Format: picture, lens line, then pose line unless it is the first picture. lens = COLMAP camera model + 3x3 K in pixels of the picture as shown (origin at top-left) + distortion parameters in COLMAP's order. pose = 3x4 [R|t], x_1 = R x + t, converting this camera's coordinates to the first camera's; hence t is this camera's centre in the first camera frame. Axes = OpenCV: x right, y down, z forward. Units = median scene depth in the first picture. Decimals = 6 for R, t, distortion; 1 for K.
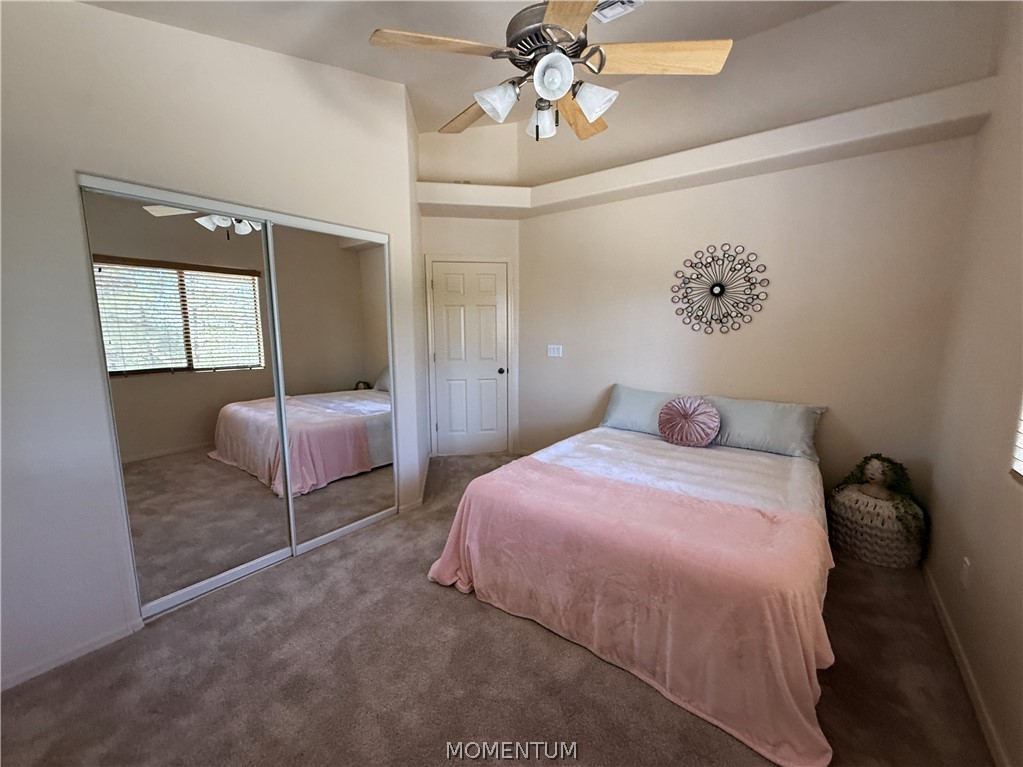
lens RADIAL K [[407.8, 0, 511.0], [0, 407.8, 381.7], [0, 0, 1]] dist [0.003533, -0.001252]
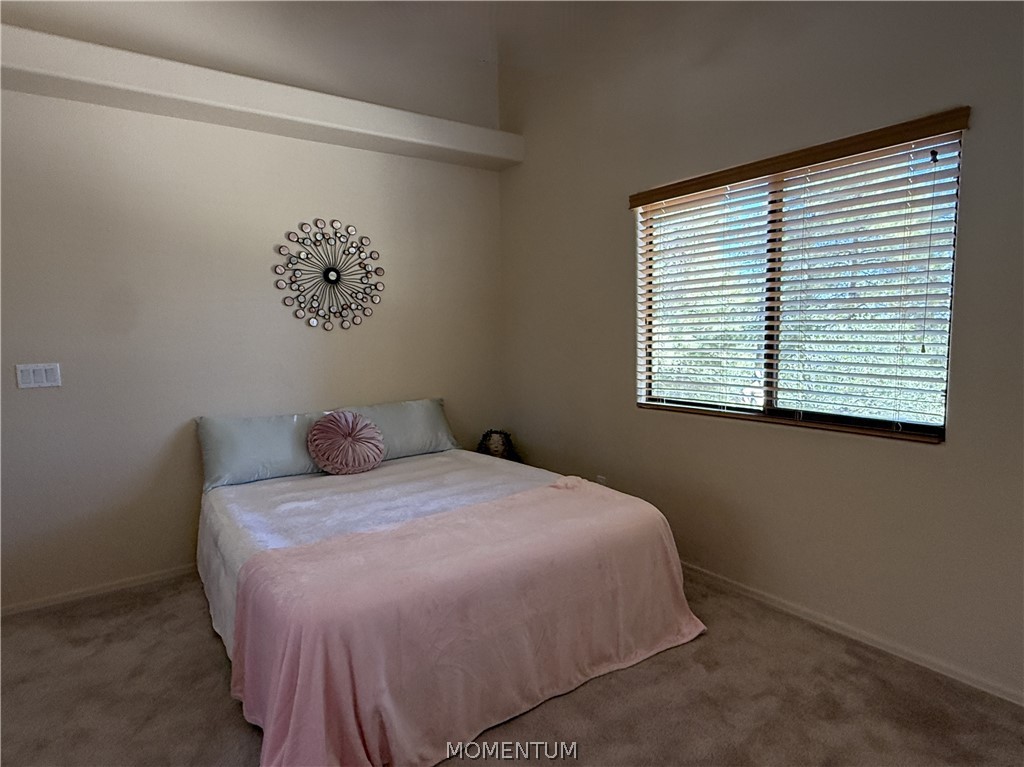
lens RADIAL K [[575.8, 0, 508.9], [0, 575.8, 386.4], [0, 0, 1]] dist [0.003136, 0.000673]
pose [[0.308024, -0.112300, 0.944727, -0.487990], [0.143986, 0.987073, 0.070388, -0.040298], [-0.940420, 0.114346, 0.320212, 0.339799]]
